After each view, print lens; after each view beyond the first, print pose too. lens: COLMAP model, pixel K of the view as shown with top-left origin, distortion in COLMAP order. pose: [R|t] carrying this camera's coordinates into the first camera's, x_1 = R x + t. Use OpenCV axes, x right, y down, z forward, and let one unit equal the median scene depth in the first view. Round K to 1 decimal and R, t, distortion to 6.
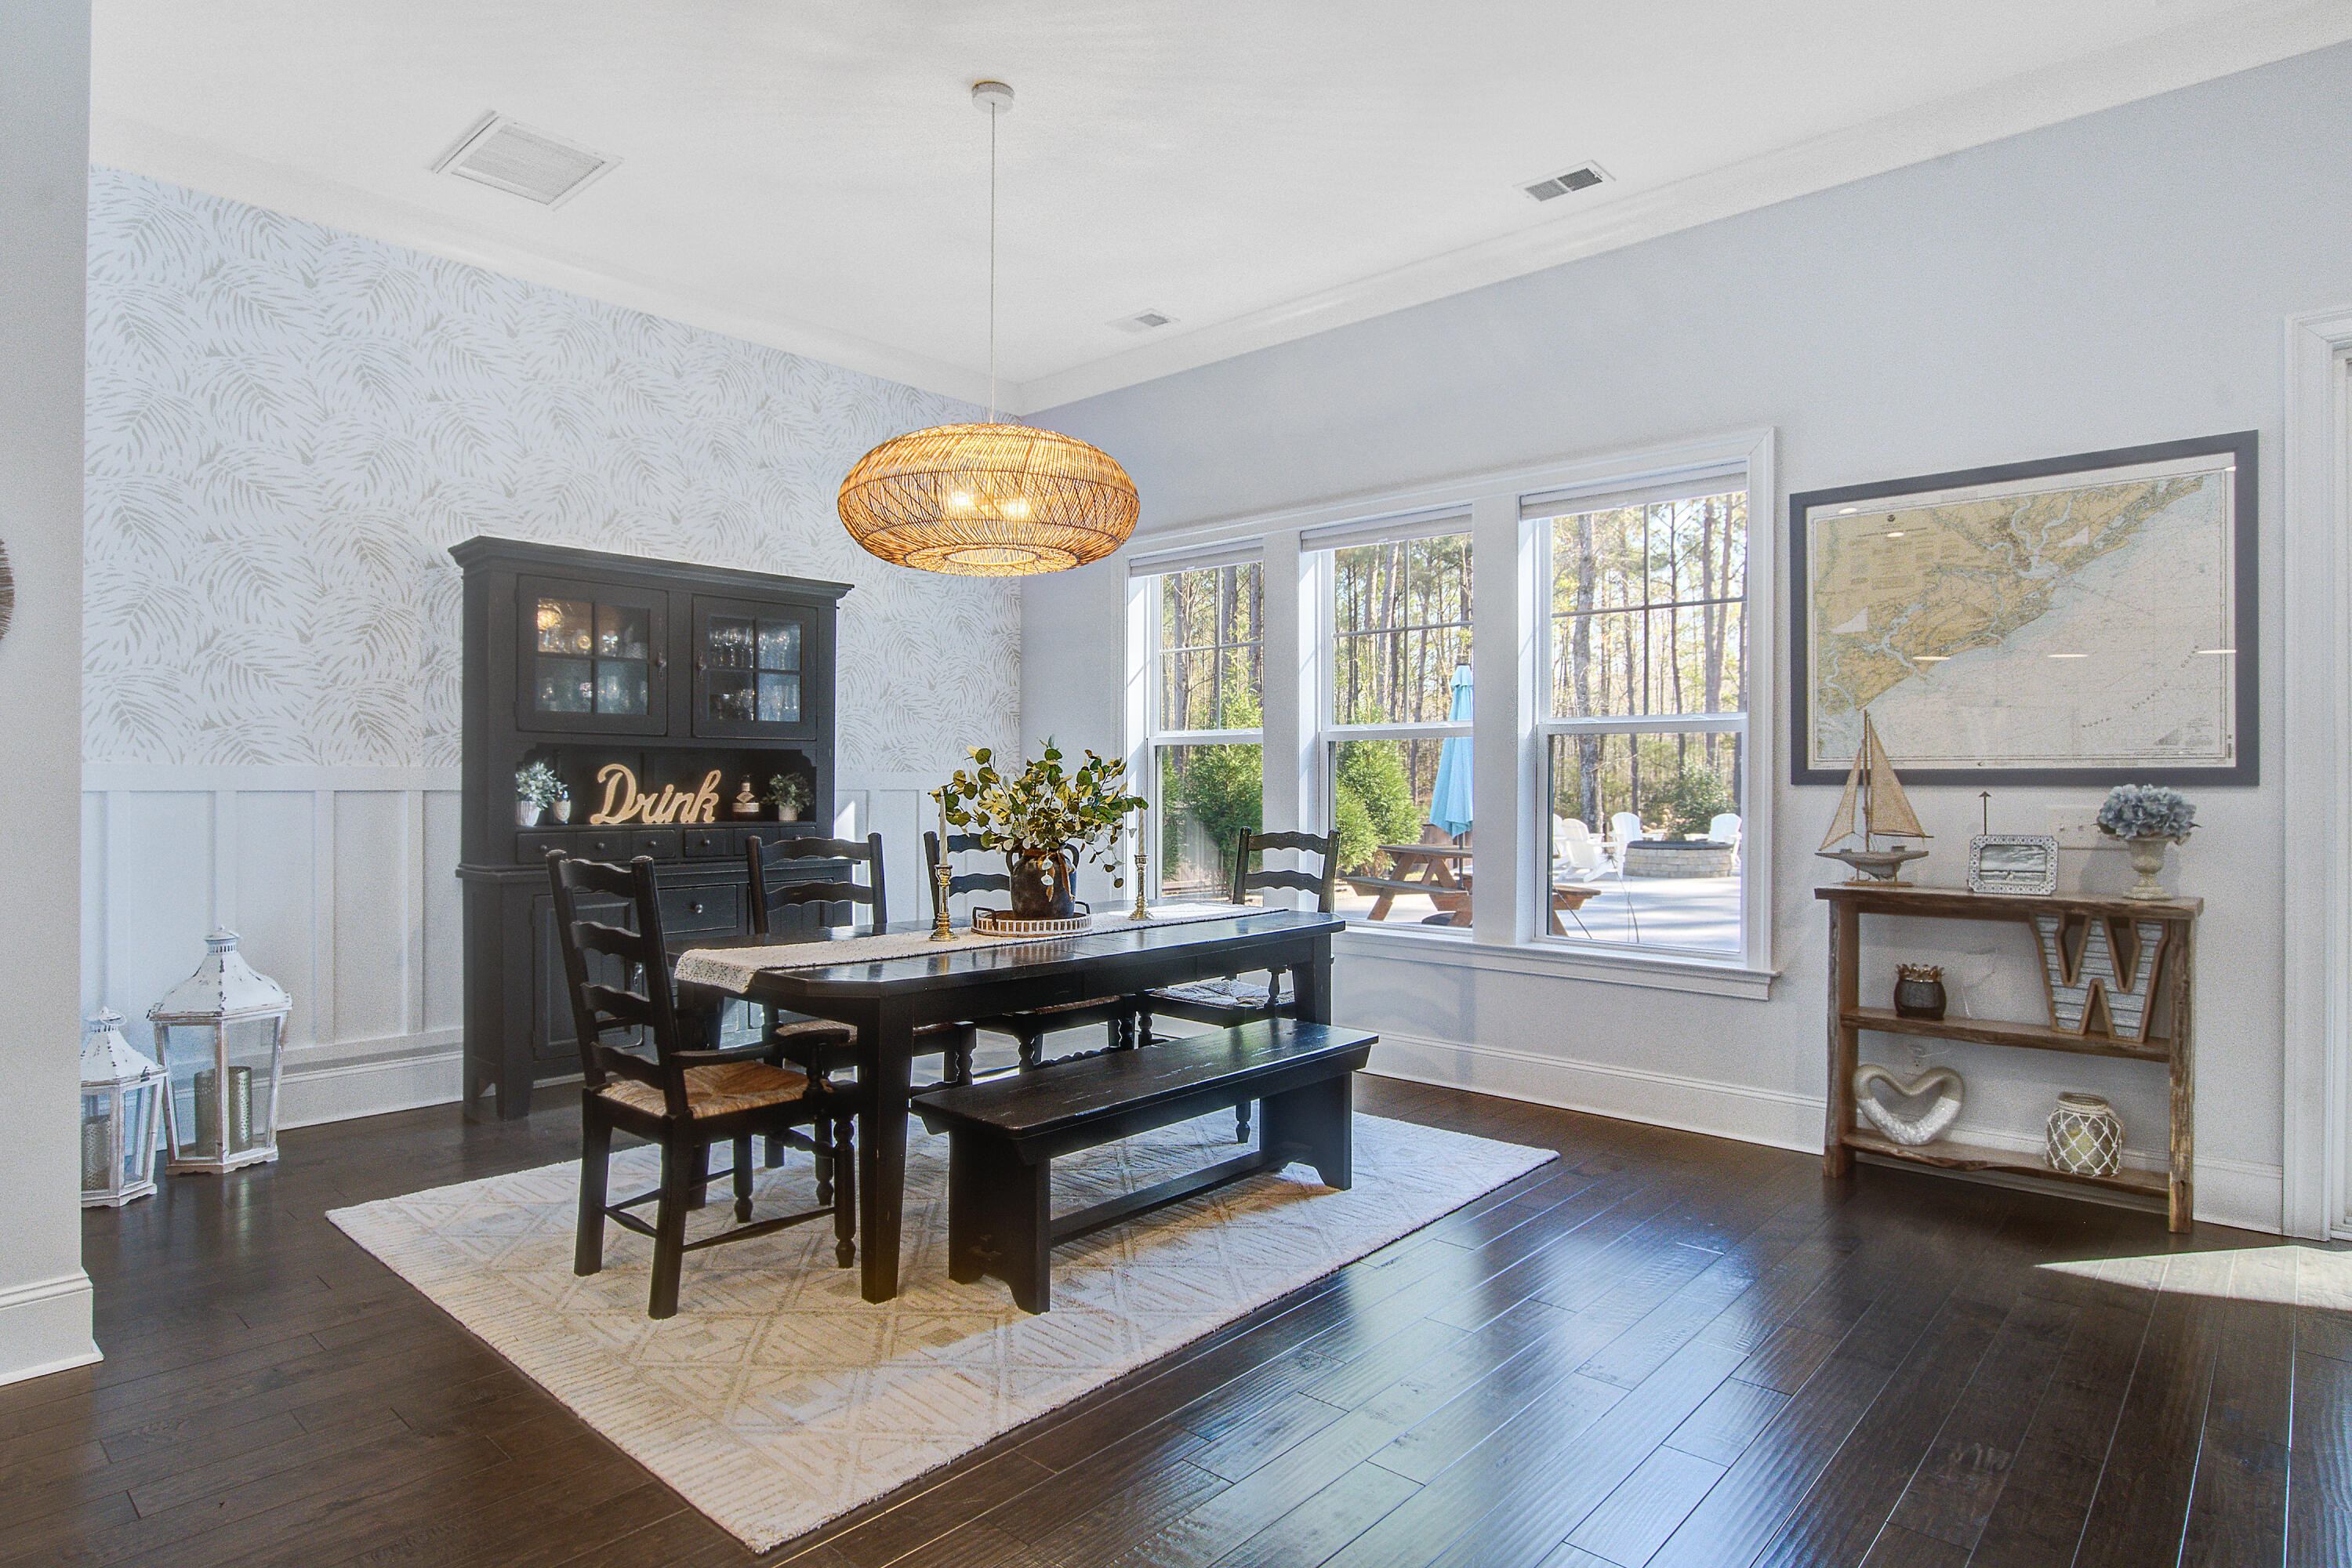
lens RADIAL K [[1276.3, 0, 1190.0], [0, 1276.3, 778.0], [0, 0, 1]] dist [-0.012438, 0.001290]
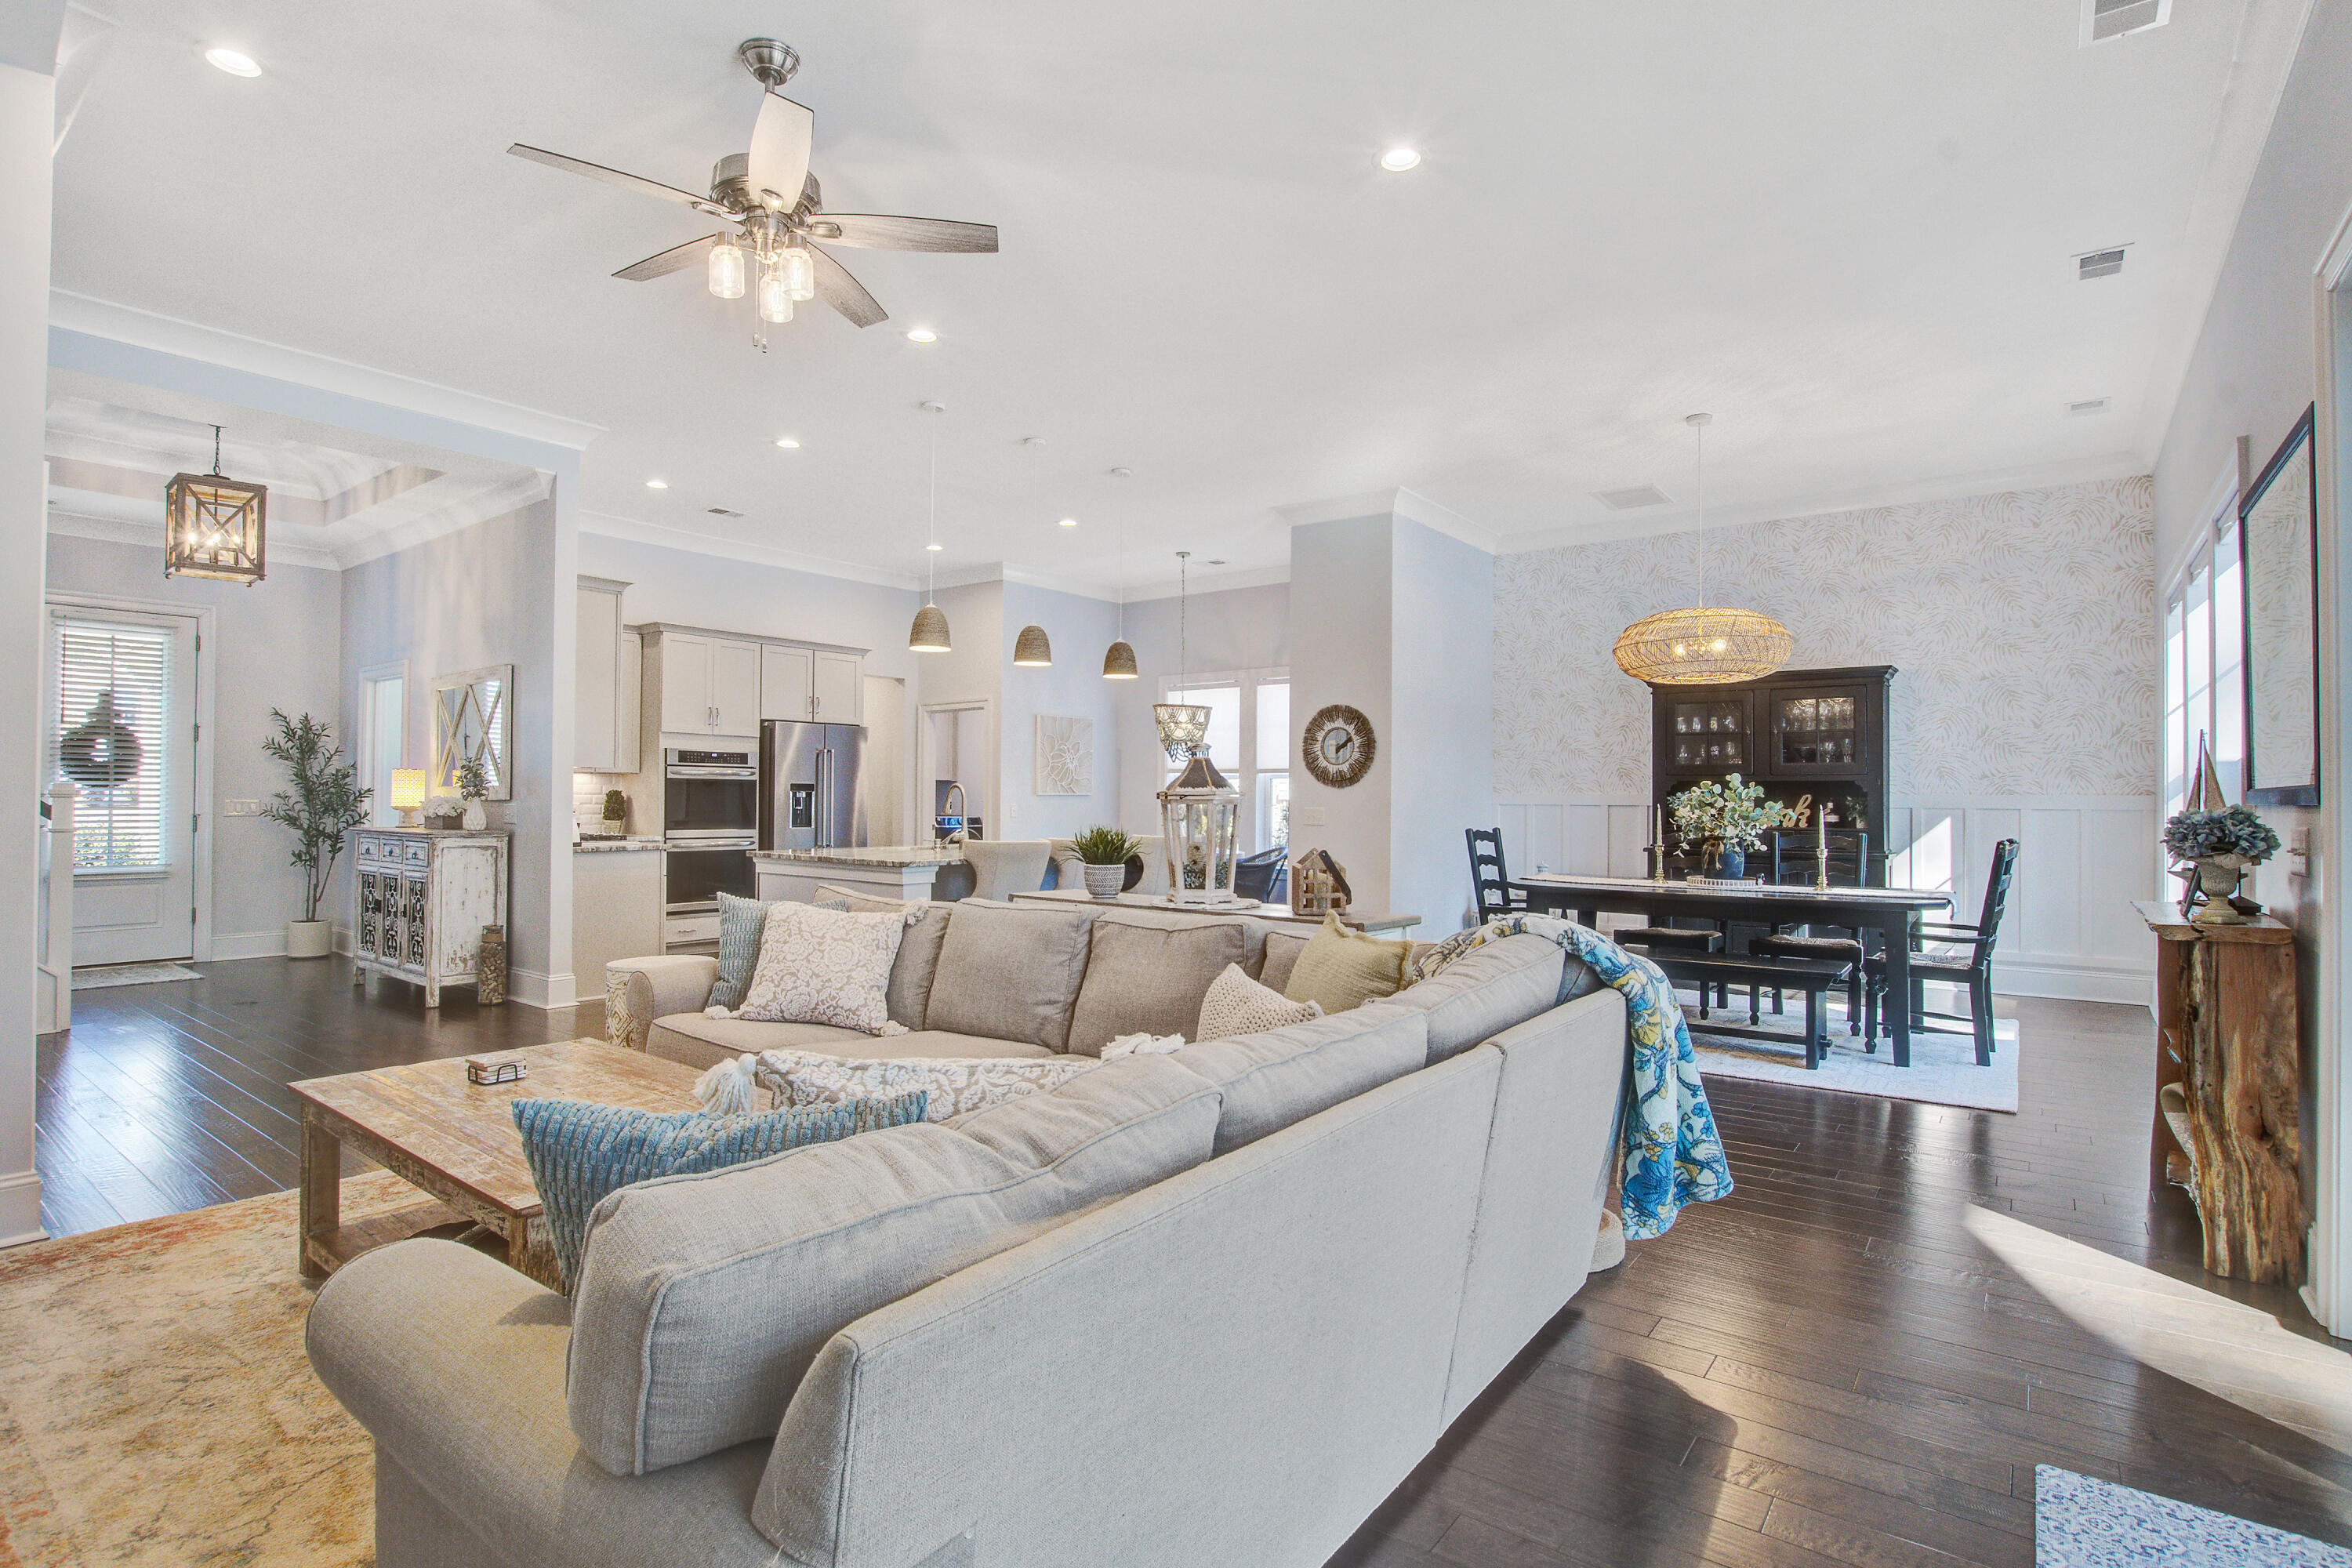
lens RADIAL K [[1159.3, 0, 1164.1], [0, 1159.3, 787.8], [0, 0, 1]] dist [-0.016891, -0.001276]
pose [[0.077461, -0.009497, -0.996950, 1.139880], [-0.001395, 0.999953, -0.009634, 0.000219], [0.996994, 0.002137, 0.077444, 0.101596]]
